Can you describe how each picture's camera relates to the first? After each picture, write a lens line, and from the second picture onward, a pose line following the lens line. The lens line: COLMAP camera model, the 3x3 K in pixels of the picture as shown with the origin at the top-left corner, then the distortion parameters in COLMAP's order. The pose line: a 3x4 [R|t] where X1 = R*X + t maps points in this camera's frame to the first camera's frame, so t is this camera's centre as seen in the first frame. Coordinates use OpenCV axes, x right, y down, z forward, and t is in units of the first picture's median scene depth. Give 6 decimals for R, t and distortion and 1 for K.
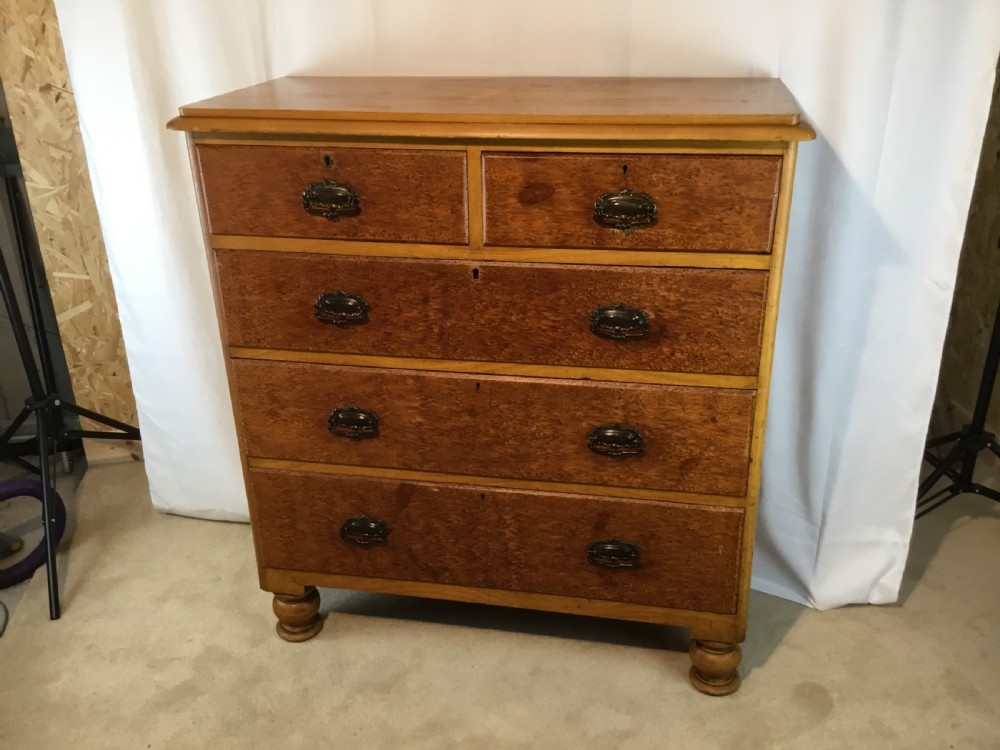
lens RADIAL K [[890.4, 0, 510.6], [0, 890.4, 380.6], [0, 0, 1]] dist [0.104485, -0.200848]
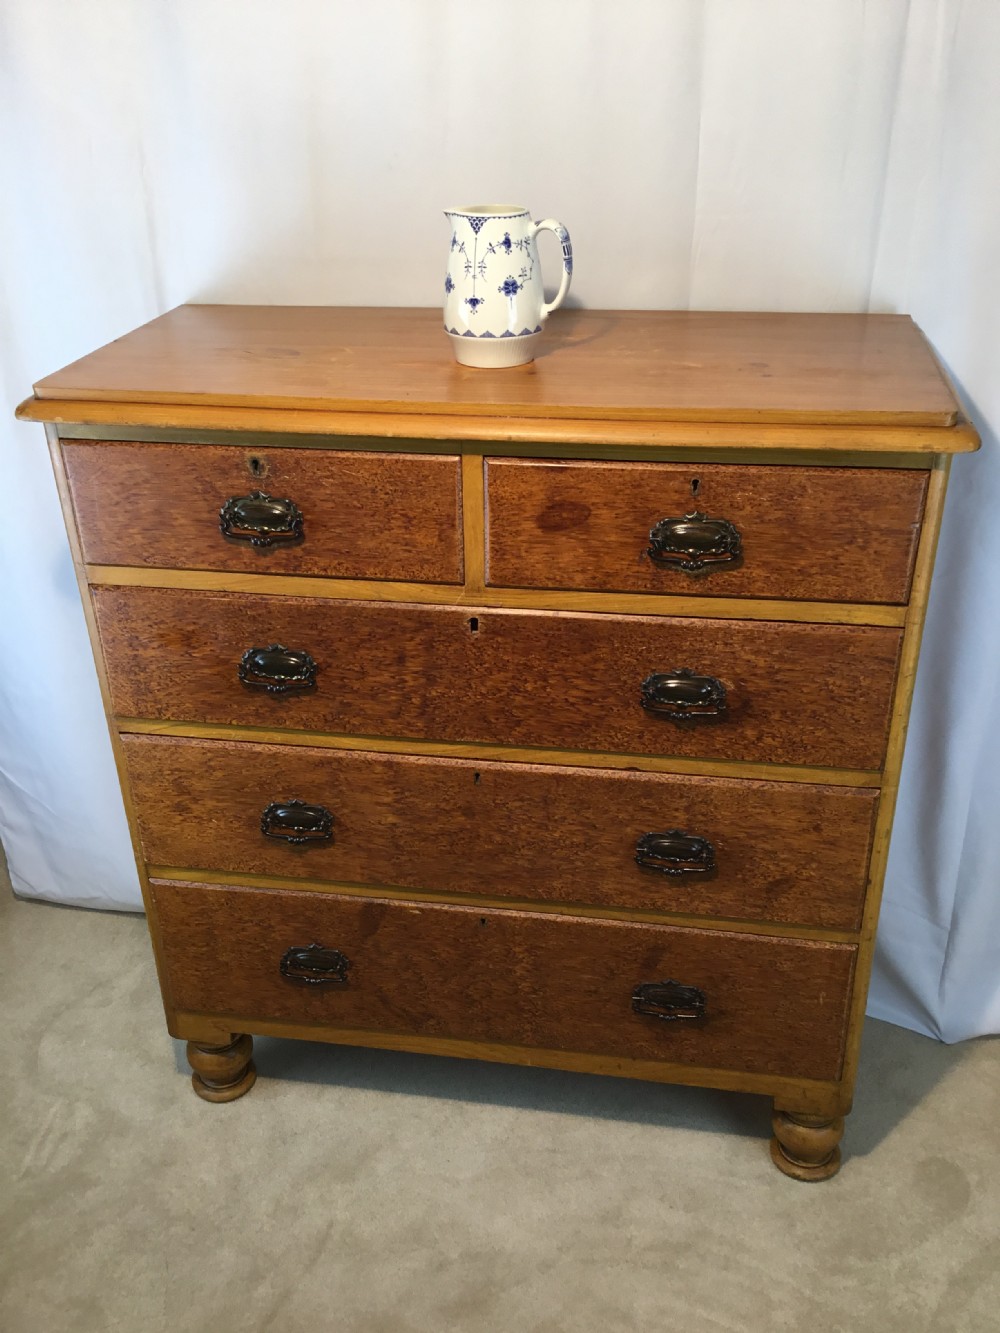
lens RADIAL K [[1186.9, 0, 502.9], [0, 1186.9, 674.3], [0, 0, 1]] dist [0.104485, -0.200848]
pose [[0.999872, -0.009565, 0.012864, -0.027848], [0.008741, 0.997997, 0.062647, -0.133236], [-0.013438, -0.062527, 0.997953, 0.079625]]
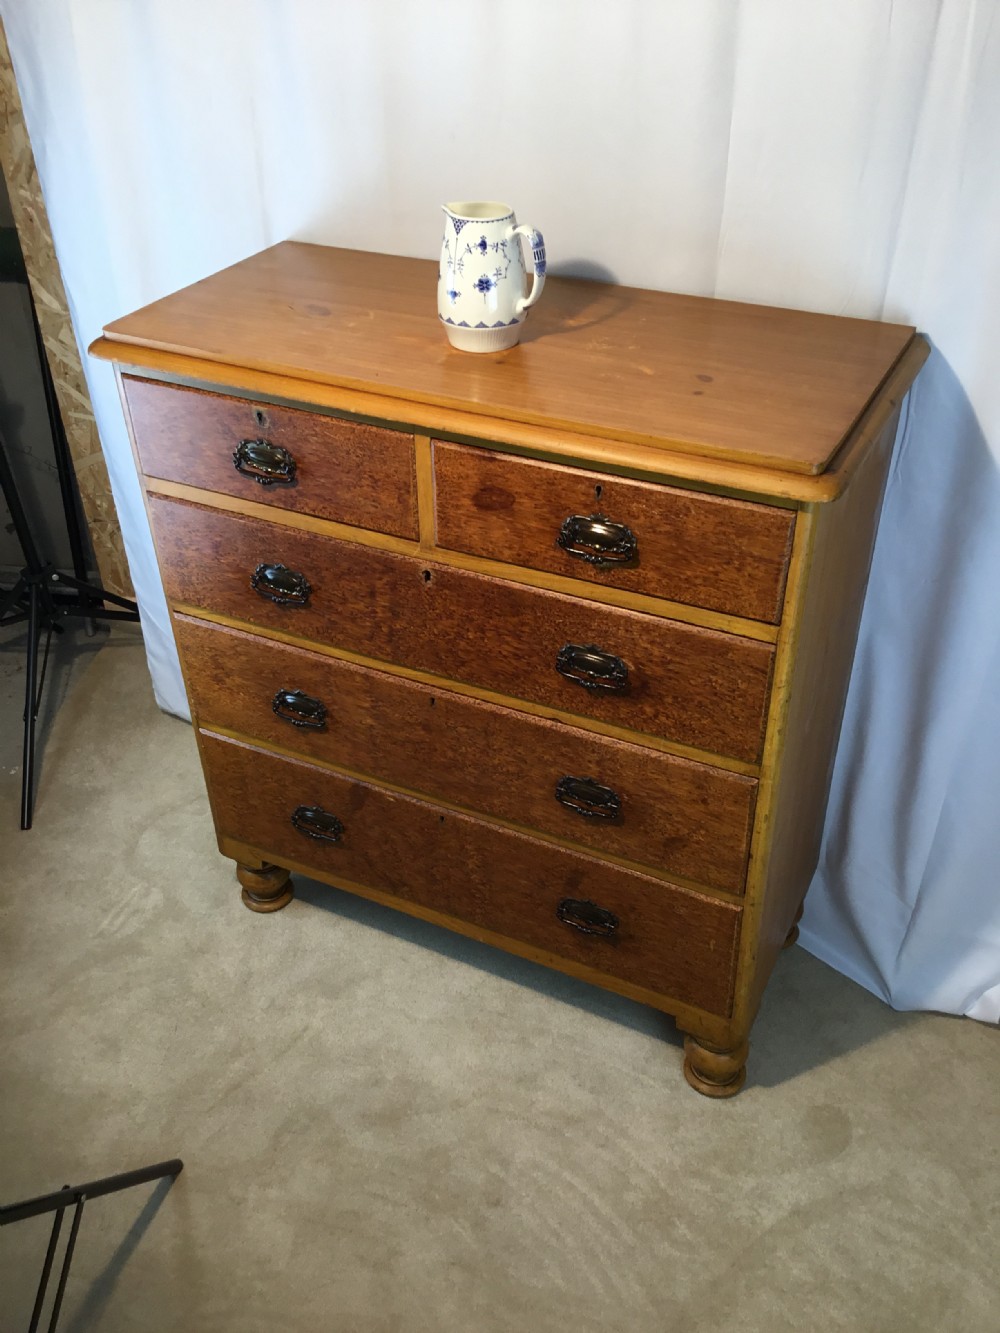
lens RADIAL K [[1186.9, 0, 515.0], [0, 1186.9, 670.6], [0, 0, 1]] dist [0.104485, -0.200848]
pose [[0.962429, 0.161198, -0.218506, 0.270211], [-0.115986, 0.971664, 0.205951, -0.254792], [0.245514, -0.172869, 0.953855, -0.006968]]
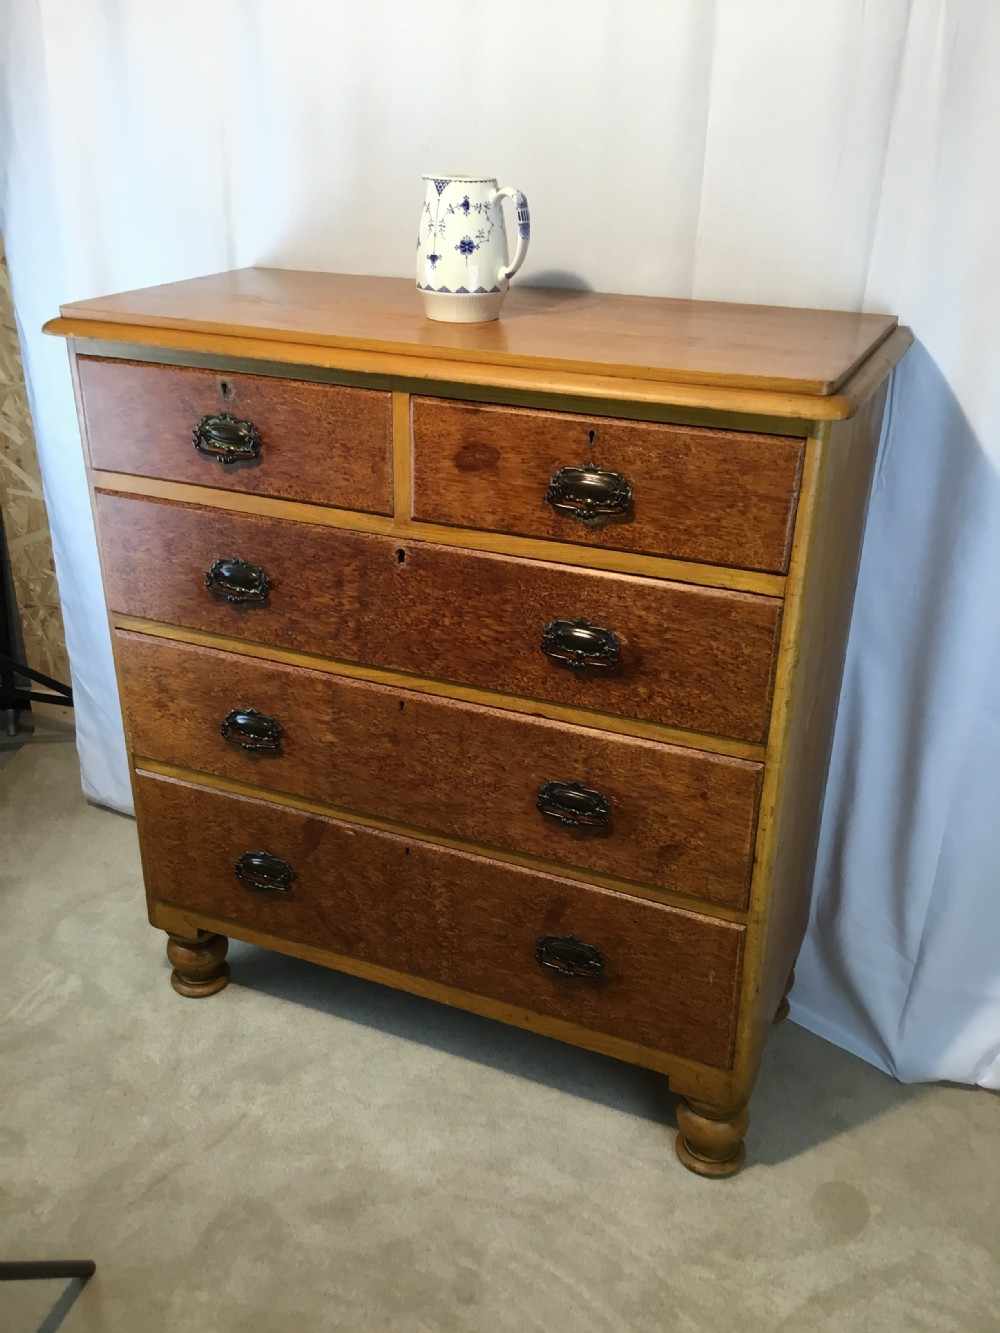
lens RADIAL K [[1186.9, 0, 512.1], [0, 1186.9, 681.5], [0, 0, 1]] dist [0.104485, -0.200848]
pose [[0.974938, 0.124953, -0.184072, 0.235832], [-0.121682, 0.992145, 0.029006, -0.054014], [0.186250, -0.005881, 0.982485, 0.044150]]
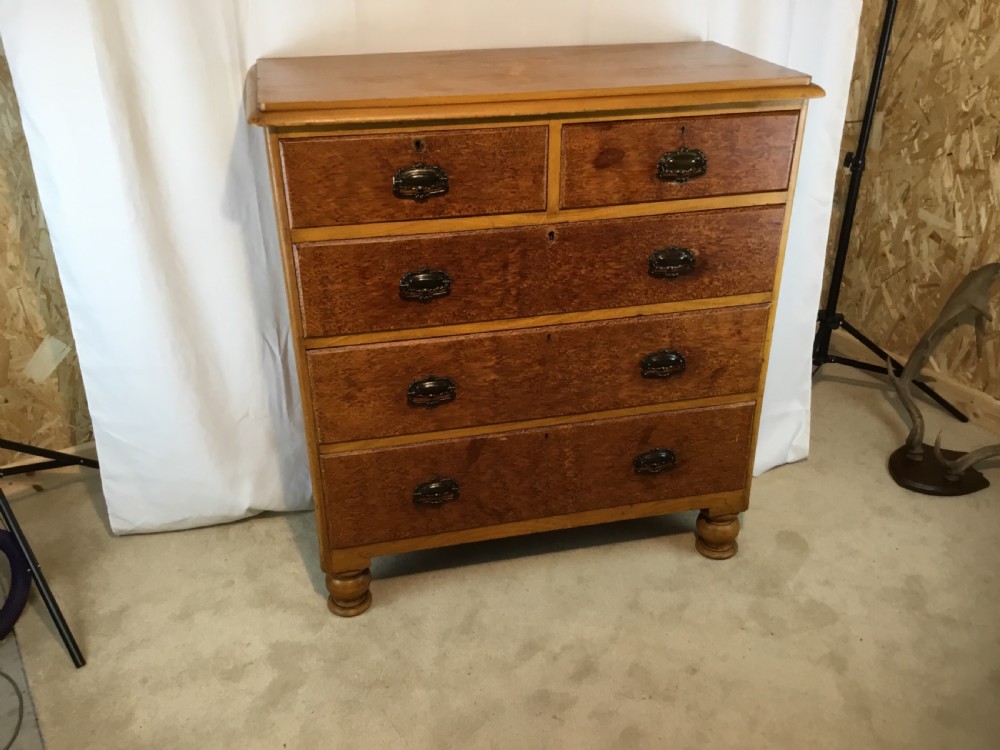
lens RADIAL K [[890.4, 0, 501.9], [0, 890.4, 380.0], [0, 0, 1]] dist [0.104485, -0.200848]
pose [[0.916062, -0.178073, 0.359333, -0.505132], [0.156145, 0.983679, 0.089410, -0.050403], [-0.369390, -0.025797, 0.928916, -0.012087]]
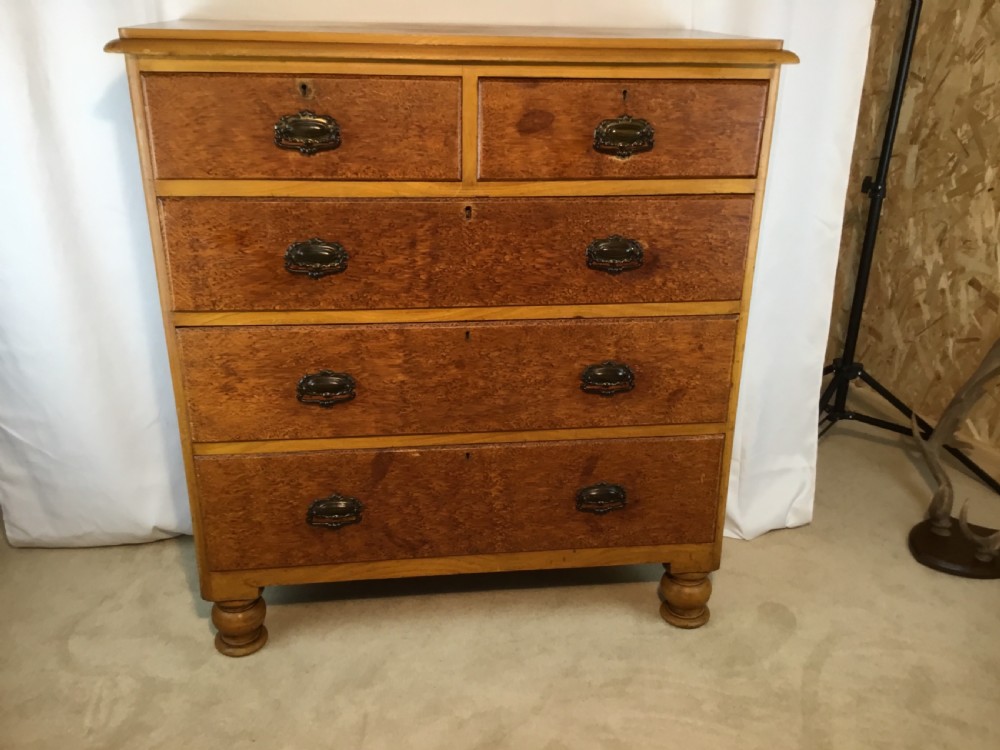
lens RADIAL K [[890.4, 0, 511.6], [0, 890.4, 385.7], [0, 0, 1]] dist [0.104485, -0.200848]
pose [[0.950364, -0.088919, 0.298163, -0.283499], [0.096842, 0.995229, -0.011874, 0.076946], [-0.295685, 0.040159, 0.954441, 0.083019]]
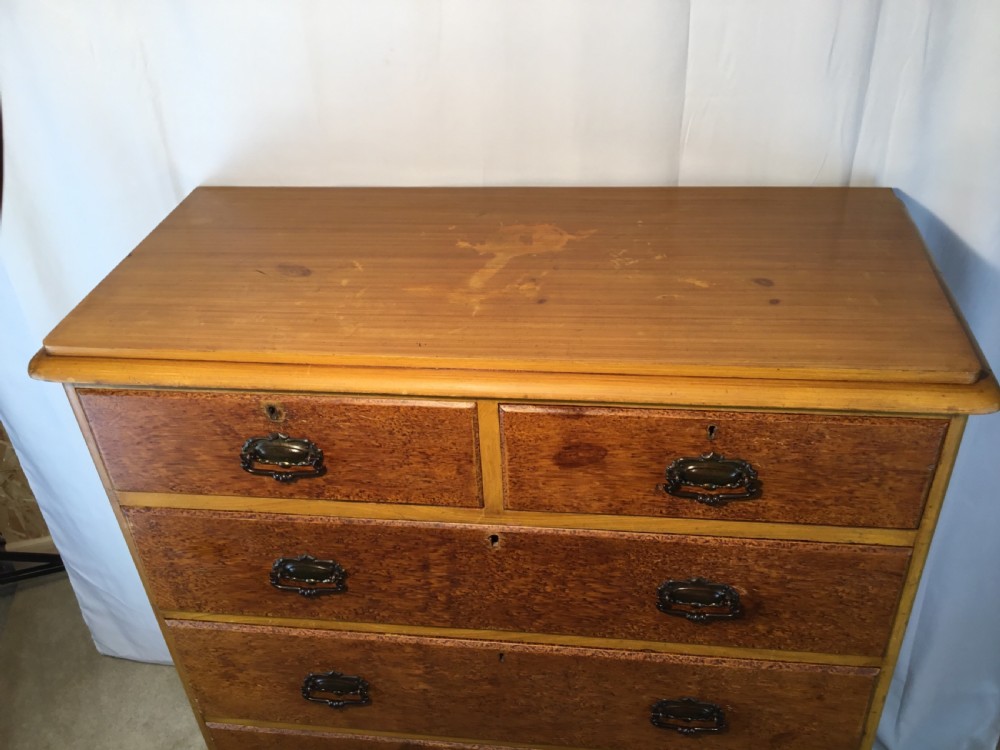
lens RADIAL K [[890.4, 0, 511.7], [0, 890.4, 371.1], [0, 0, 1]] dist [0.104485, -0.200848]
pose [[0.997838, -0.057164, 0.032436, -0.039175], [0.051200, 0.985504, 0.161744, -0.353562], [-0.041212, -0.159734, 0.986300, 0.301992]]
